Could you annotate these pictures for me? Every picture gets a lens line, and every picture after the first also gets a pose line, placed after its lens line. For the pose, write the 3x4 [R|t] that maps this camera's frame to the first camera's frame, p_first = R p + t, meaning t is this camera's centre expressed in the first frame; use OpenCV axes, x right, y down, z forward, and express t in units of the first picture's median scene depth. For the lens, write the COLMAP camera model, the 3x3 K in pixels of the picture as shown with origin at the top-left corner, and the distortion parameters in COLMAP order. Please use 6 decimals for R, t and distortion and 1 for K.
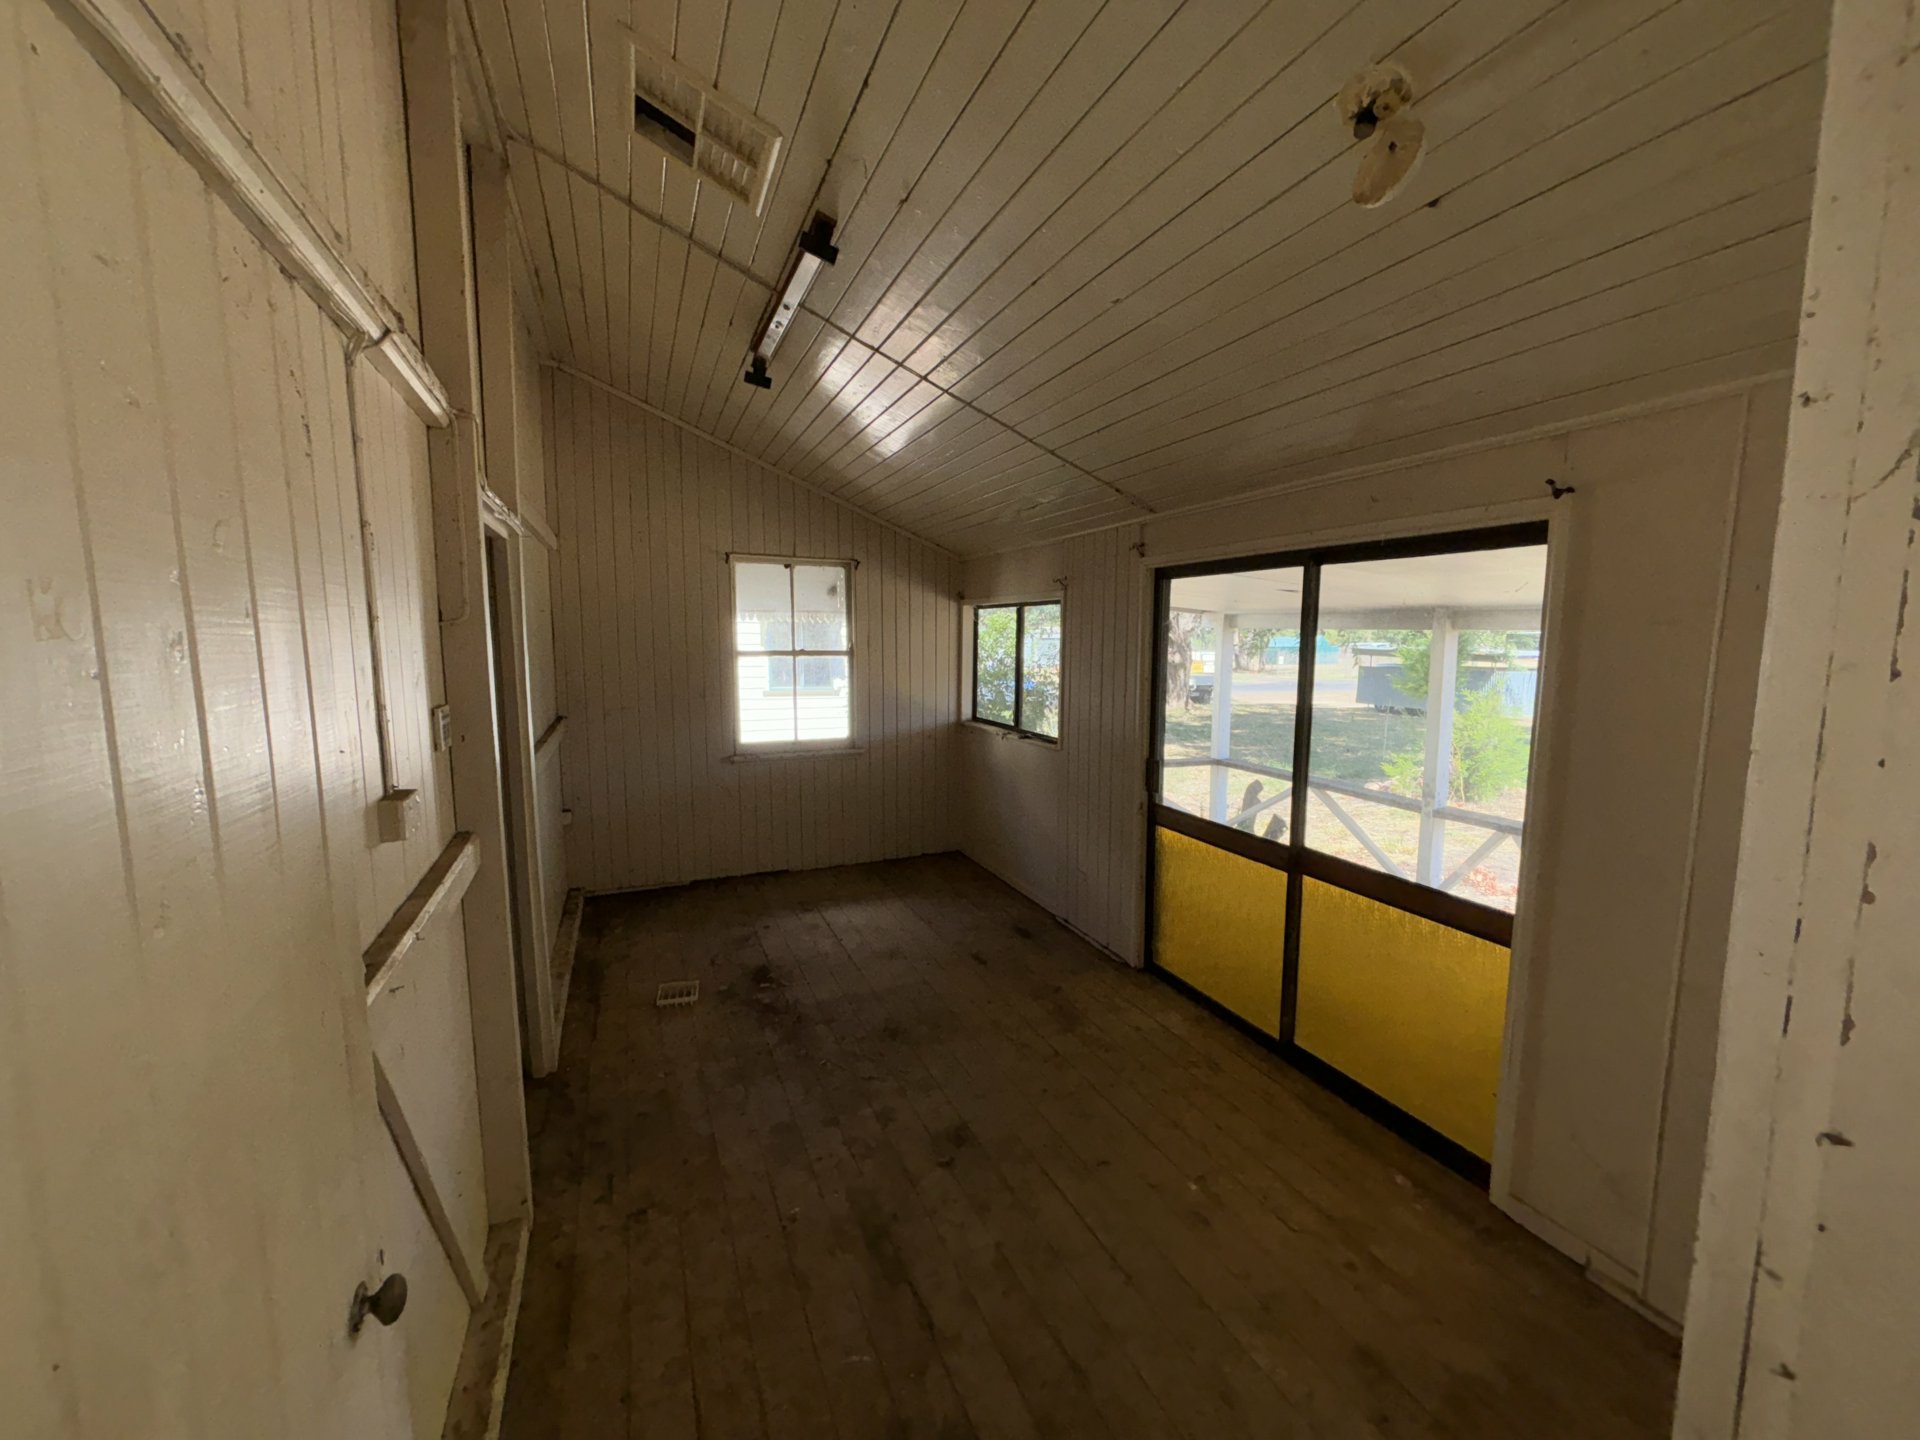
lens RADIAL K [[774.9, 0, 958.9], [0, 774.9, 722.1], [0, 0, 1]] dist [-0.004927, 0.003303]
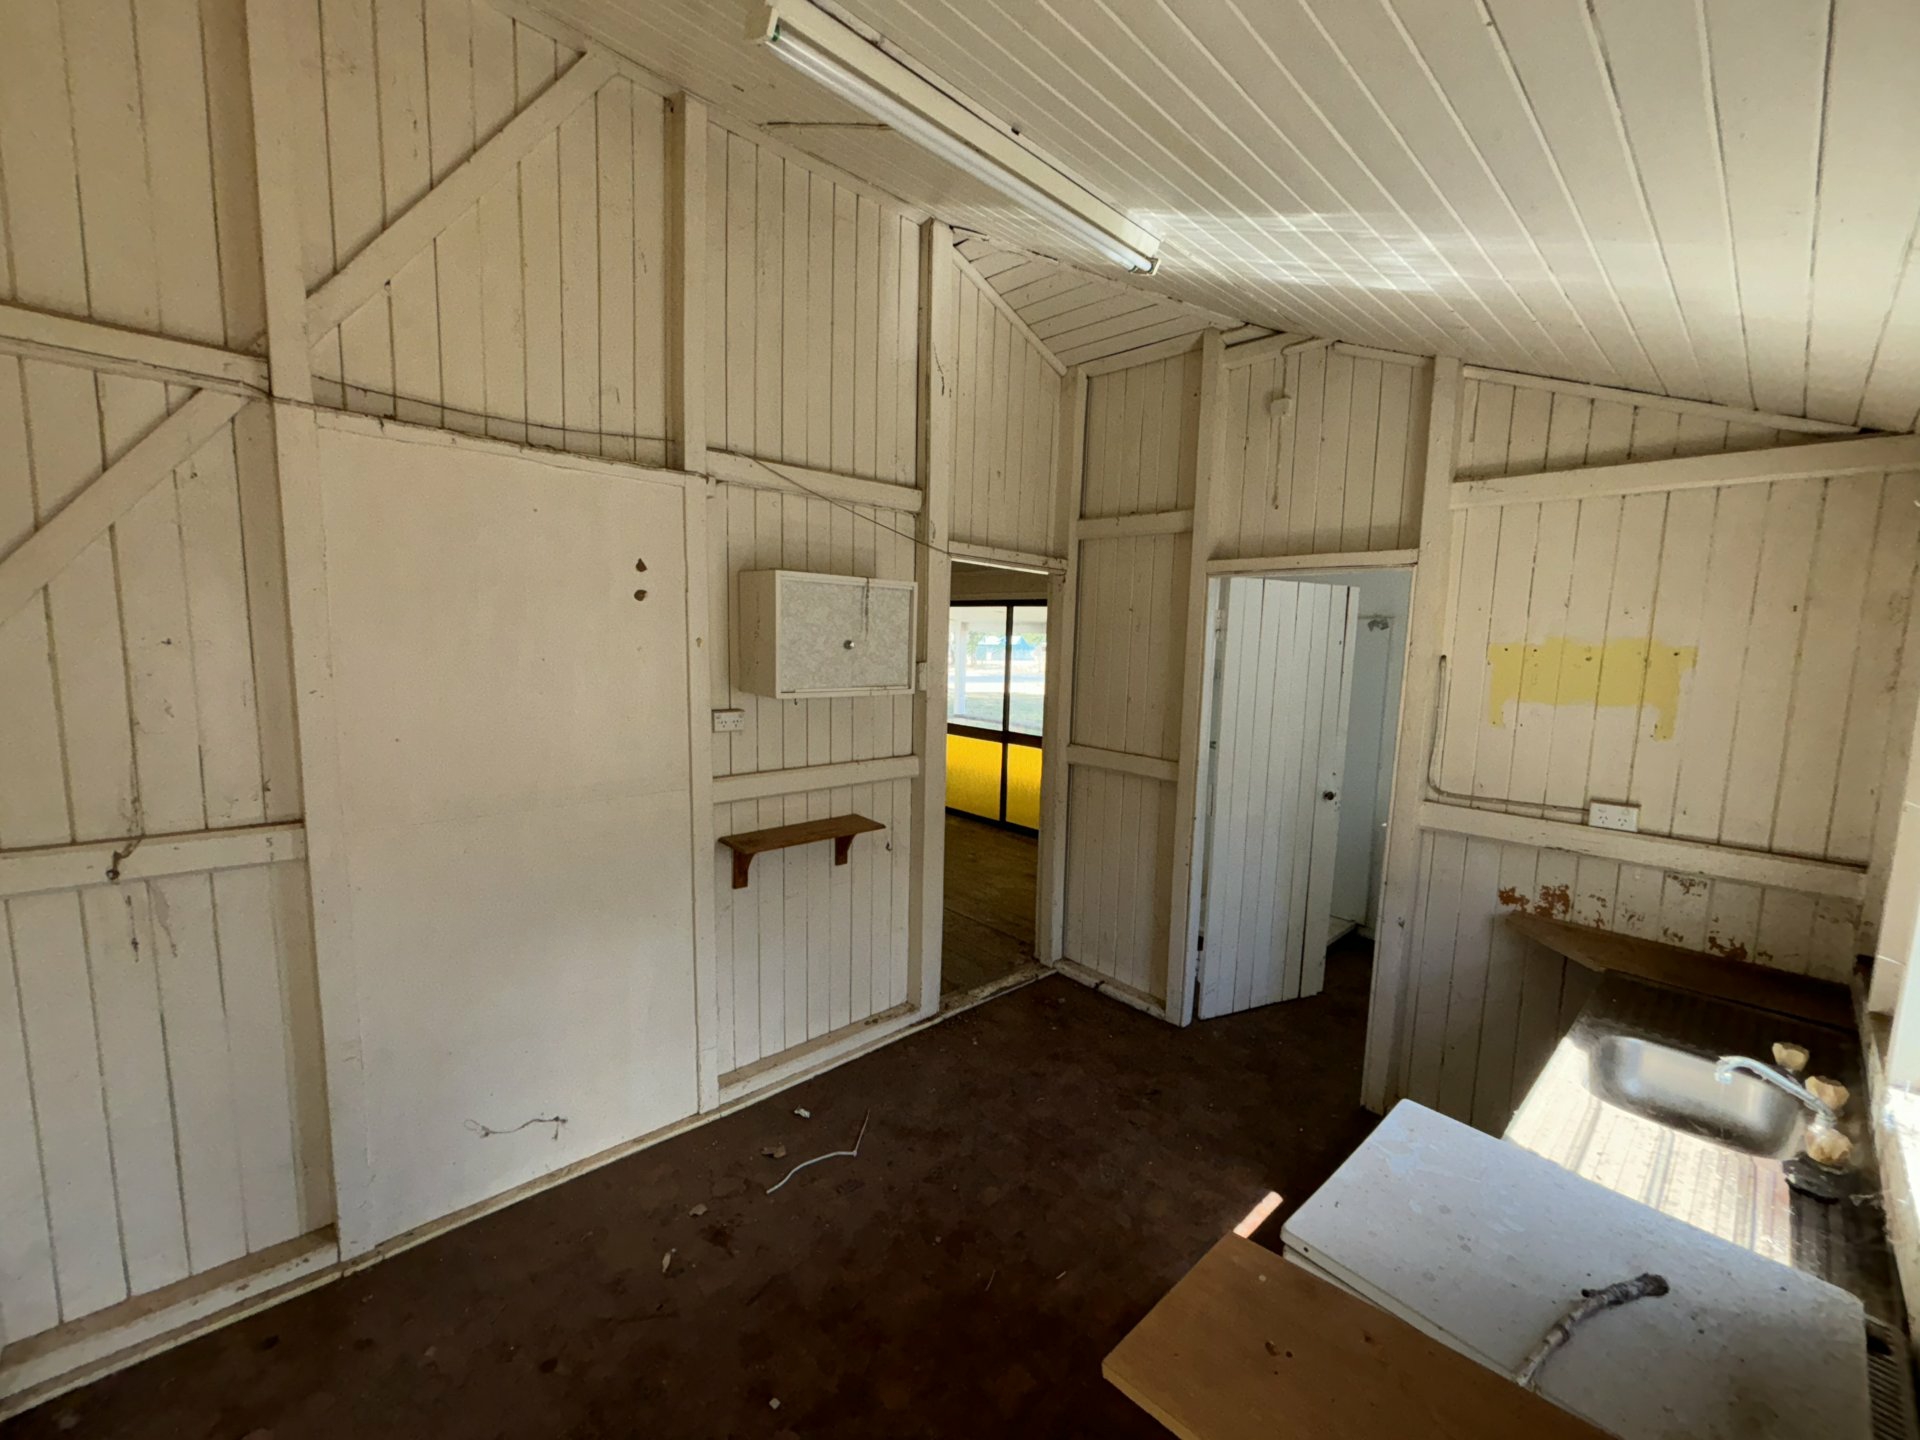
lens RADIAL K [[774.9, 0, 960.3], [0, 774.9, 725.5], [0, 0, 1]] dist [-0.004927, 0.003303]
pose [[0.936594, -0.019065, 0.349898, -0.346747], [0.015736, 0.999800, 0.012354, 0.086671], [-0.350063, -0.006065, 0.936706, -0.776803]]
